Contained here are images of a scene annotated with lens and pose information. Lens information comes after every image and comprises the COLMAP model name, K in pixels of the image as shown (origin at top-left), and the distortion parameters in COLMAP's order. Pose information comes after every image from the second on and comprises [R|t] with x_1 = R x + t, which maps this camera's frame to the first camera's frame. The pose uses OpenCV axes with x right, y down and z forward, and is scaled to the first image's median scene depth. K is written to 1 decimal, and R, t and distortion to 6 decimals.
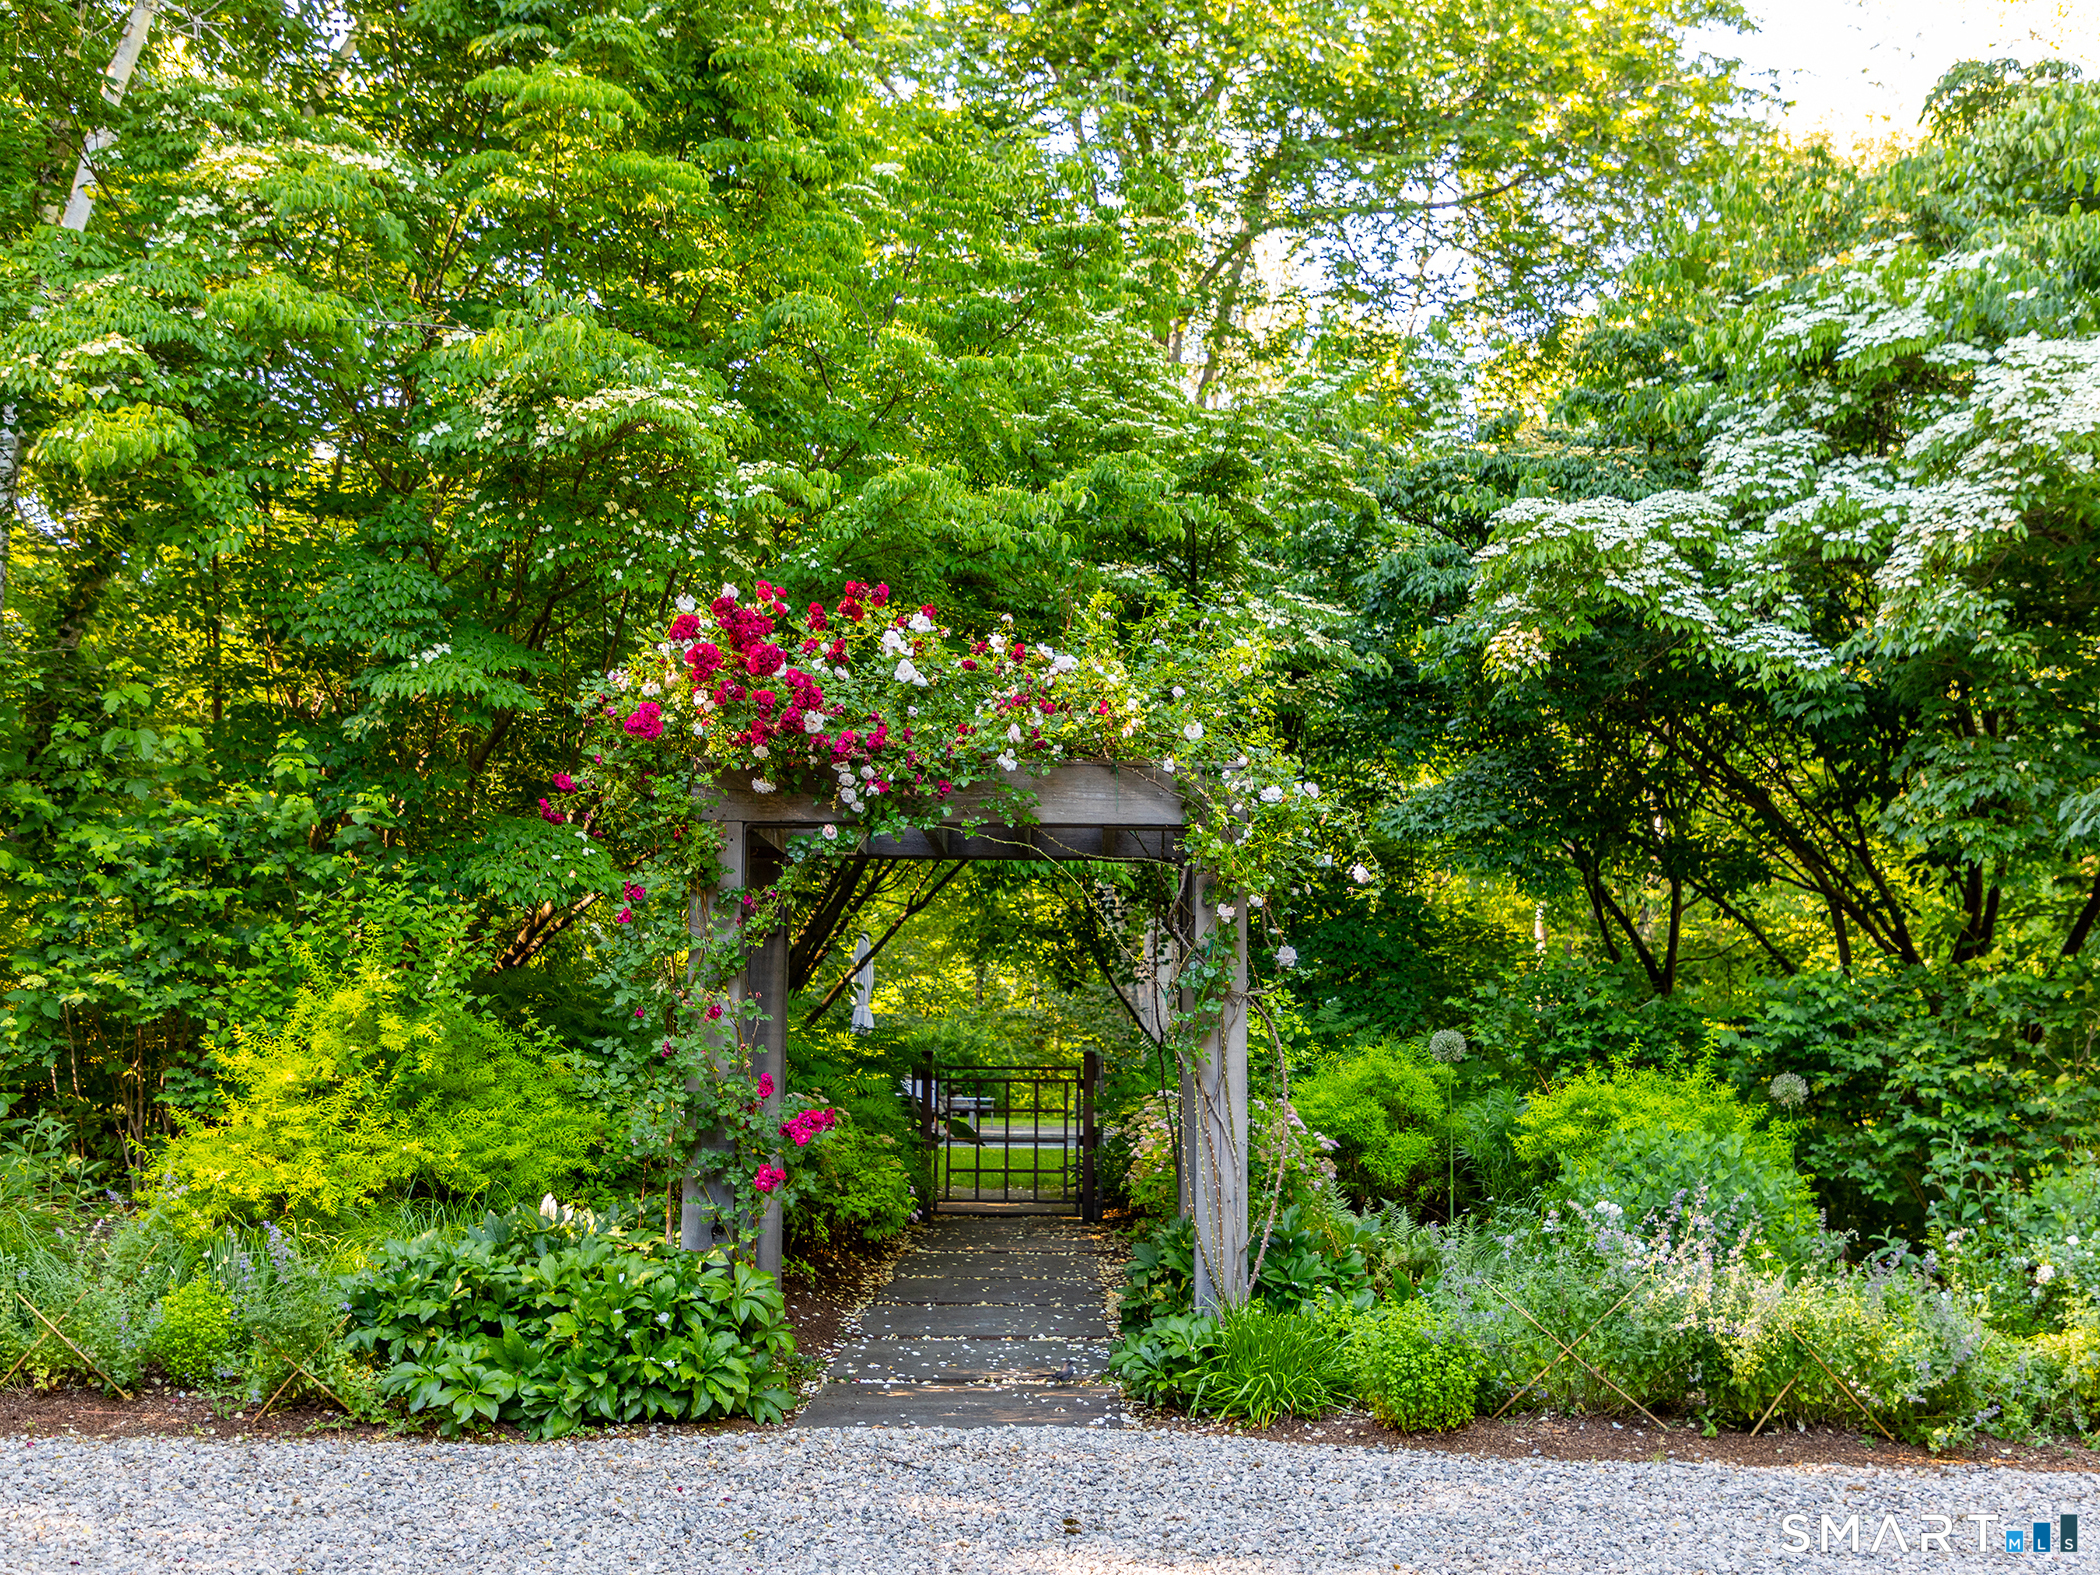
lens RADIAL K [[2919.1, 0, 1050.0], [0, 2919.1, 787.5], [0, 0, 1]] dist [0.048366, 0.042582]
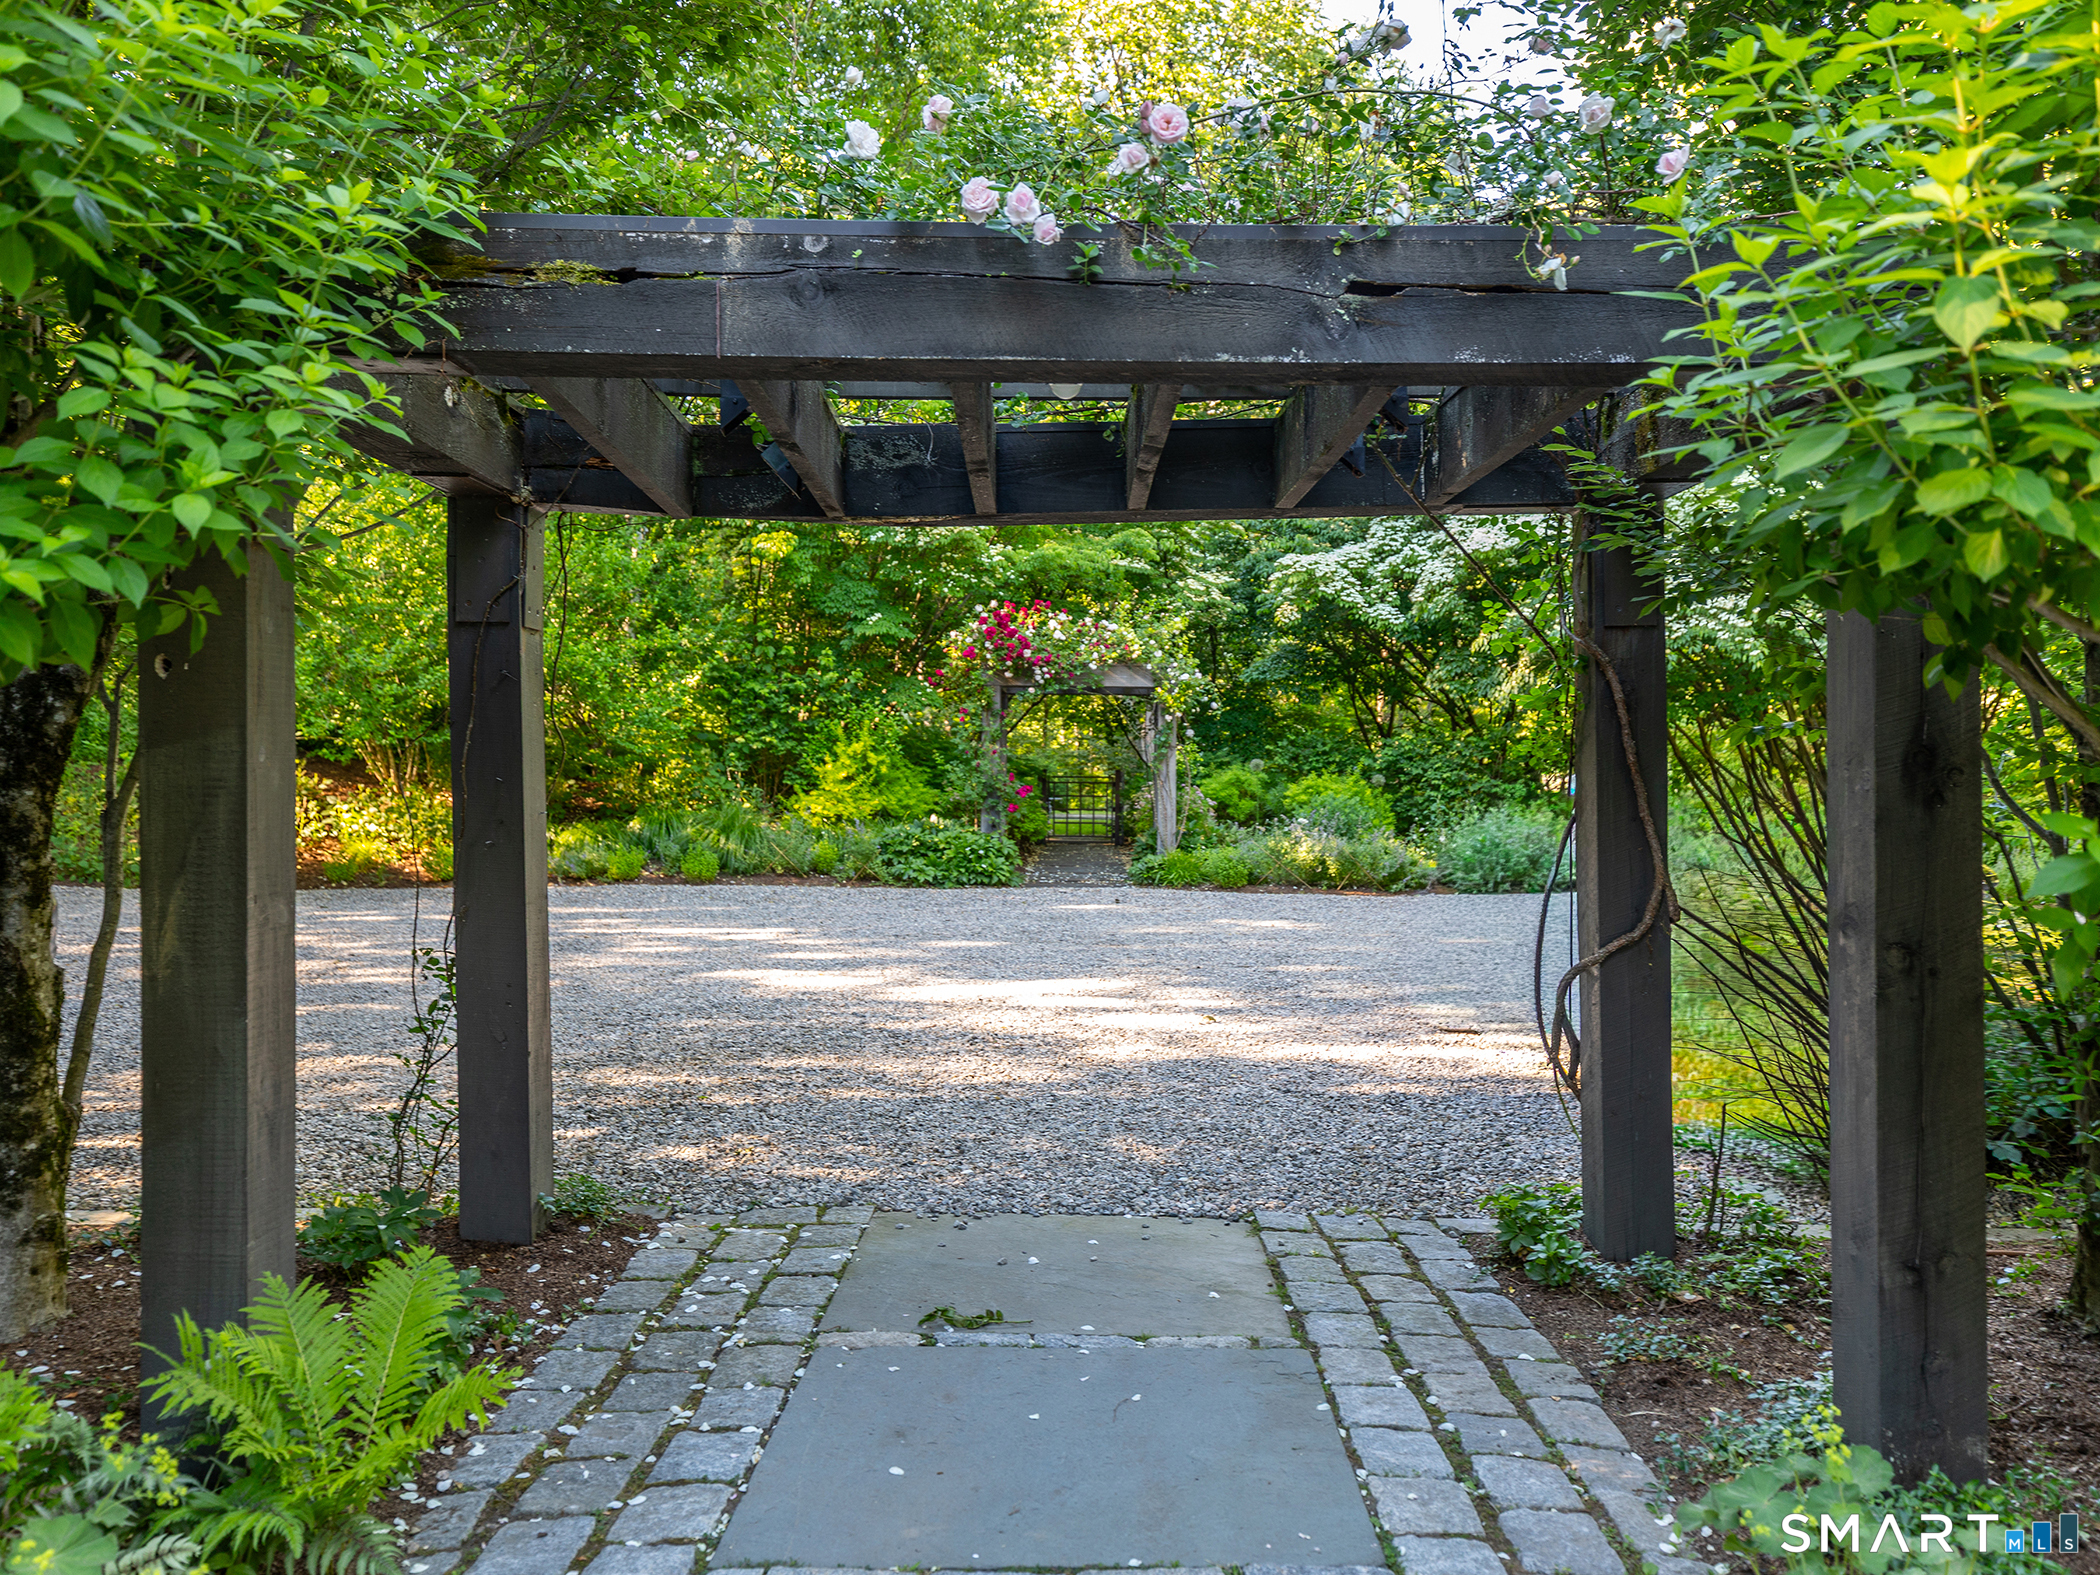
lens RADIAL K [[1578.6, 0, 1050.0], [0, 1578.6, 787.5], [0, 0, 1]] dist [0.190199, -0.000094]
pose [[0.999610, 0.002958, -0.027751, -0.012573], [-0.000172, 0.995002, 0.099859, -0.042254], [0.027908, -0.099815, 0.994615, -0.528995]]
